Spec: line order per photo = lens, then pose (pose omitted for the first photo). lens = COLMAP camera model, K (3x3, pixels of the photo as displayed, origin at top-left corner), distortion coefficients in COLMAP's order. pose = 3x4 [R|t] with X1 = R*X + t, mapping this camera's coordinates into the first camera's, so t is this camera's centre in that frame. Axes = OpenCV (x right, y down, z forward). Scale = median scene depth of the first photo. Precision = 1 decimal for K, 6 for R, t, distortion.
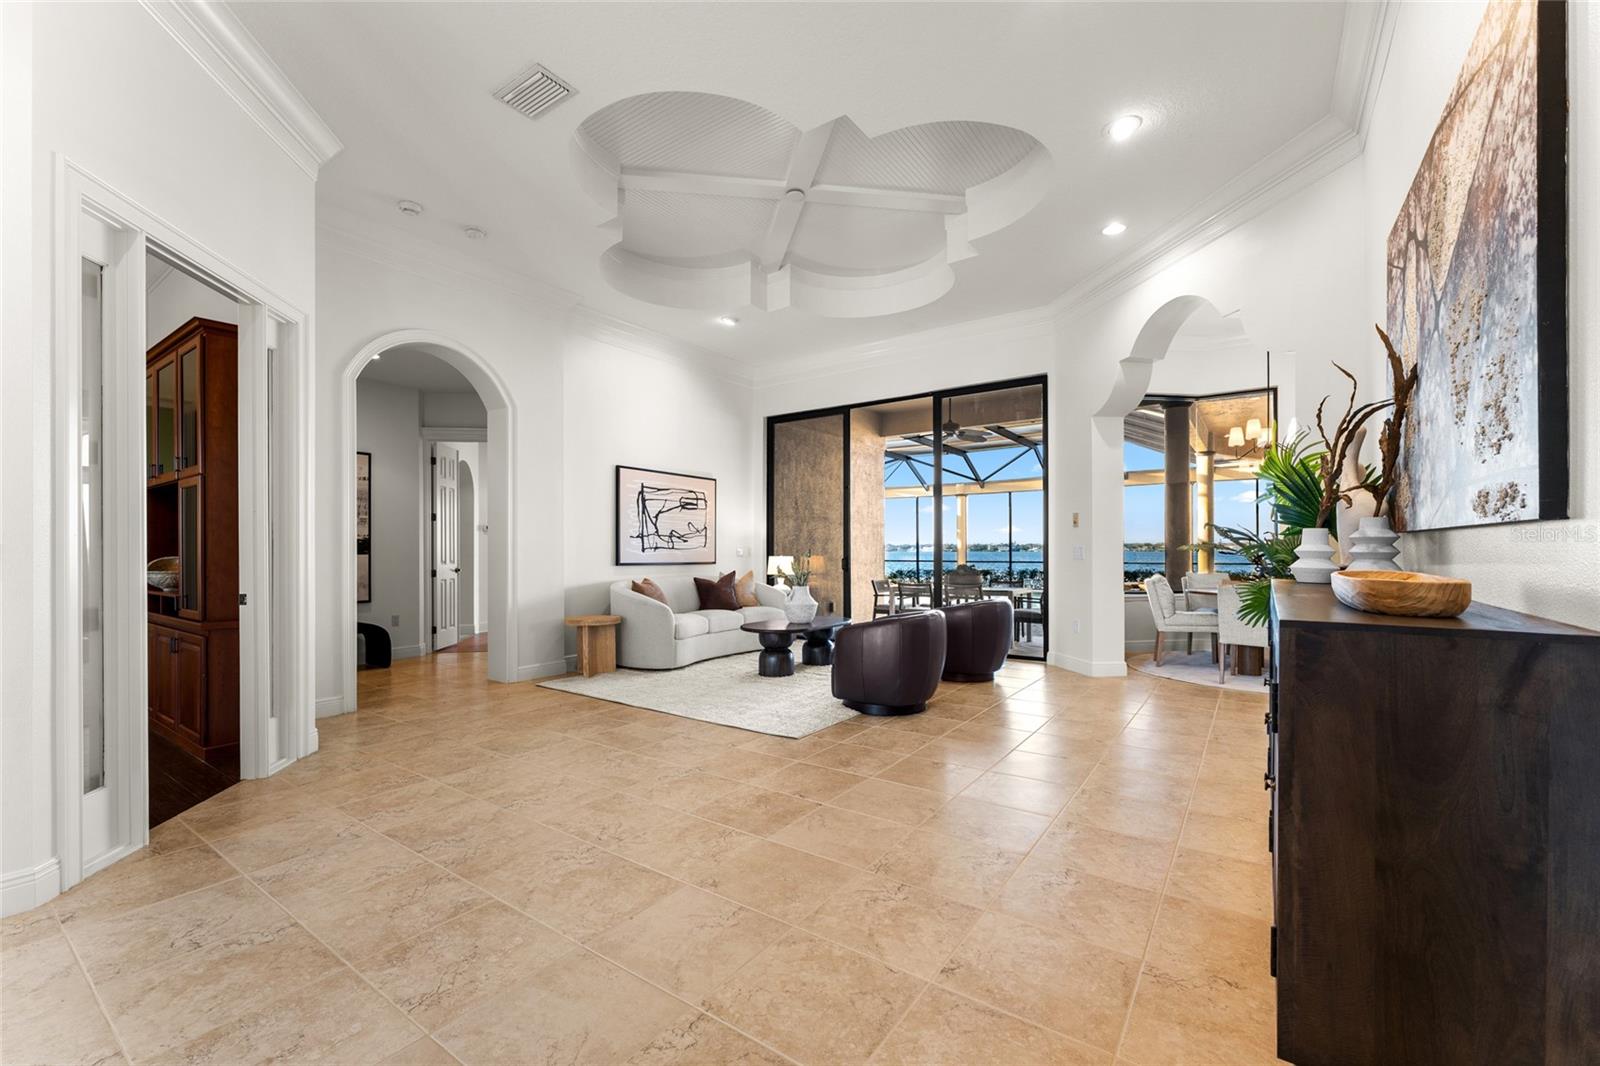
lens RADIAL K [[651.8, 0, 755.8], [0, 651.8, 556.3], [0, 0, 1]] dist [0.002533, 0.000275]
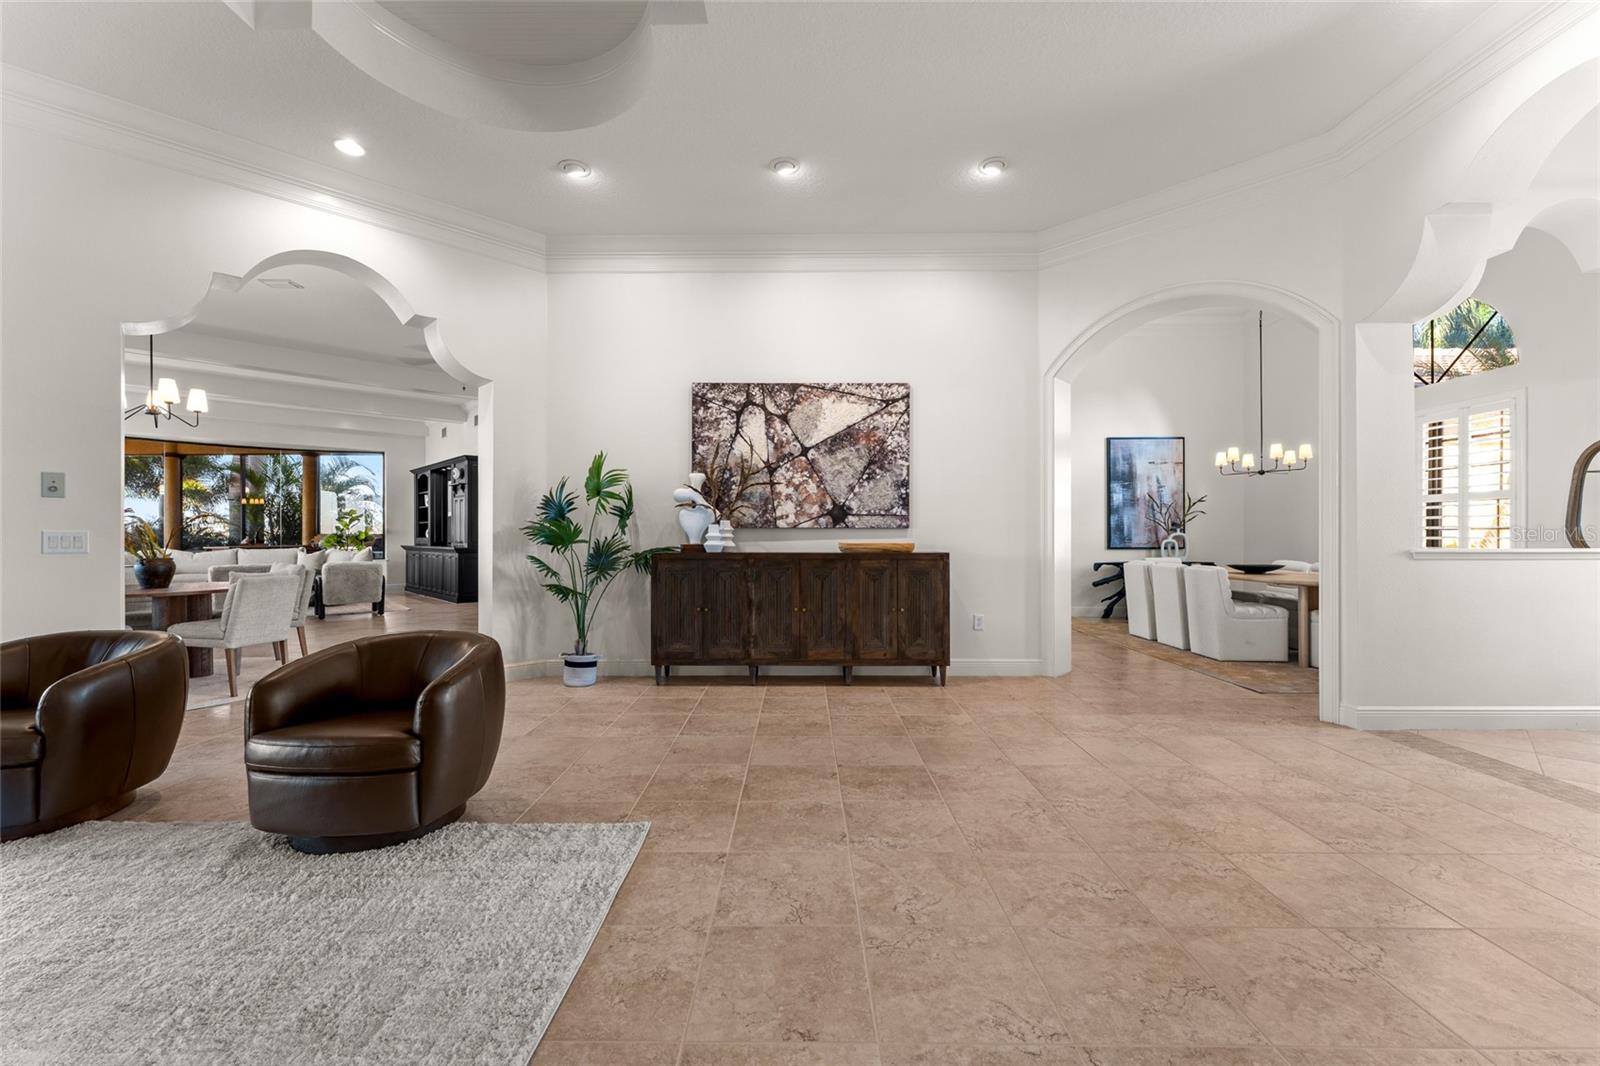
lens RADIAL K [[651.8, 0, 804.9], [0, 651.8, 534.9], [0, 0, 1]] dist [0.002533, 0.000275]
pose [[-0.611700, 0.004753, 0.791075, -0.372848], [0.012053, 0.999922, 0.003312, -0.006329], [-0.790998, 0.011561, -0.611710, 0.866873]]
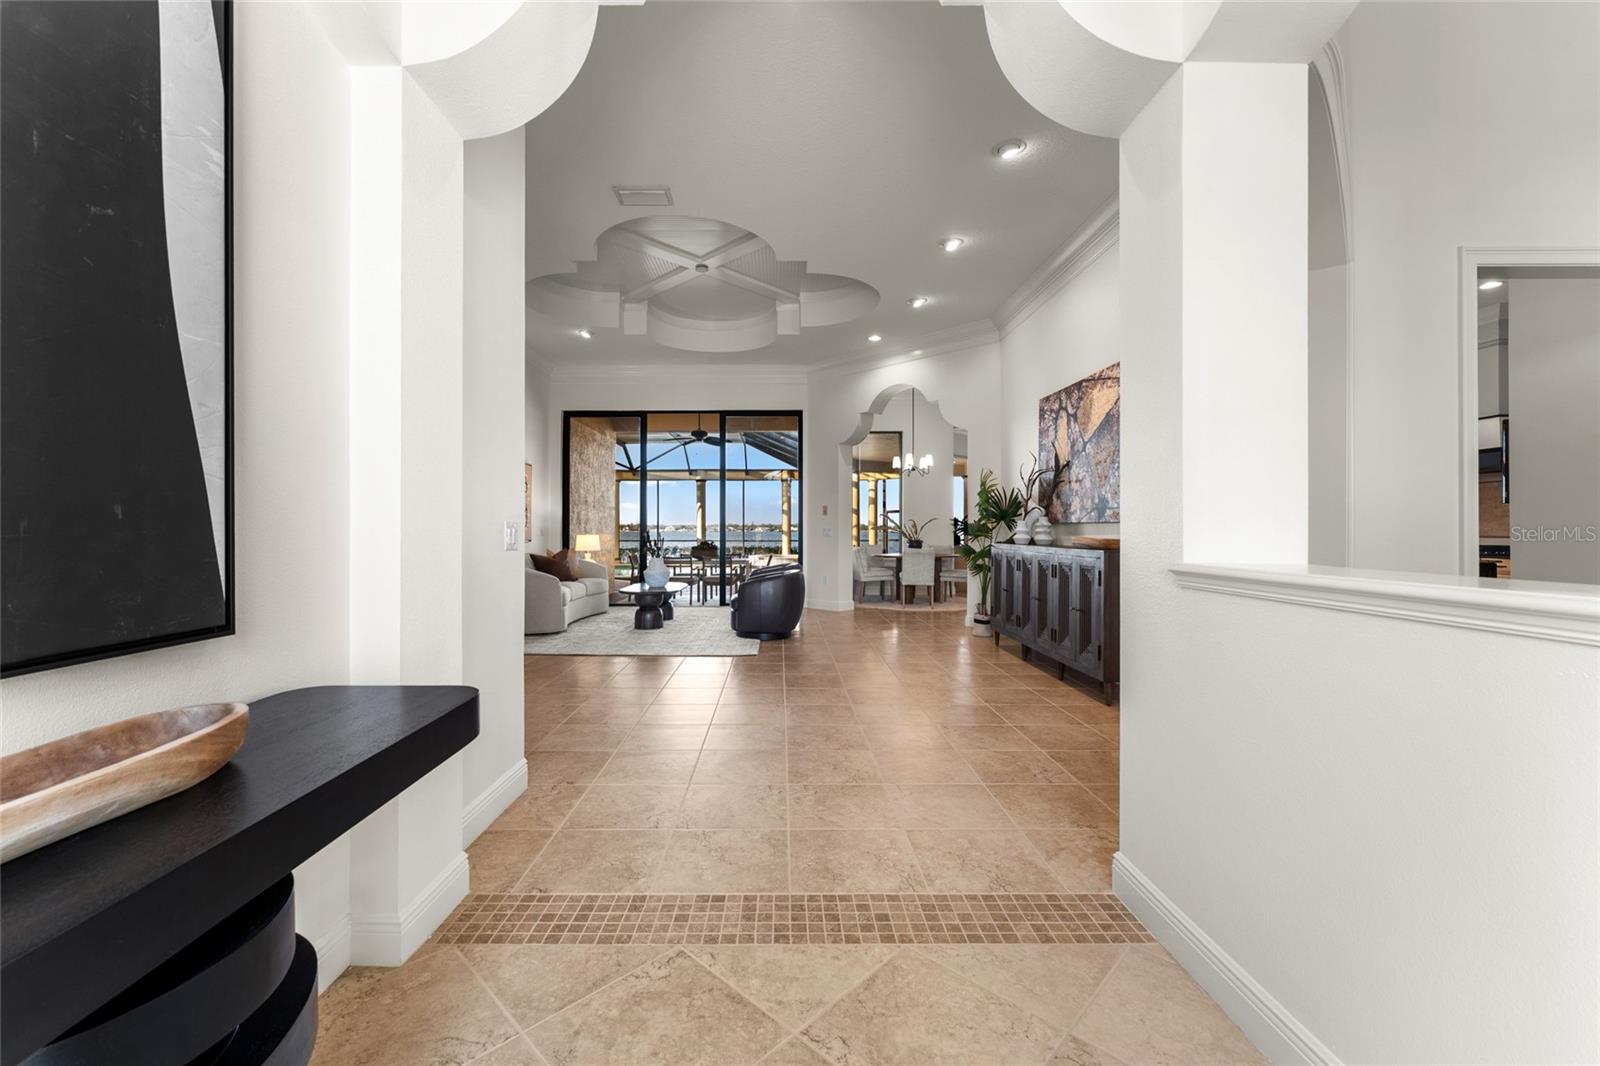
lens RADIAL K [[651.8, 0, 747.8], [0, 651.8, 529.9], [0, 0, 1]] dist [0.002533, 0.000275]
pose [[0.816383, 0.005860, 0.577481, -0.558214], [0.000259, 0.999945, -0.010513, 0.005951], [-0.577511, 0.008732, 0.816337, -0.142378]]
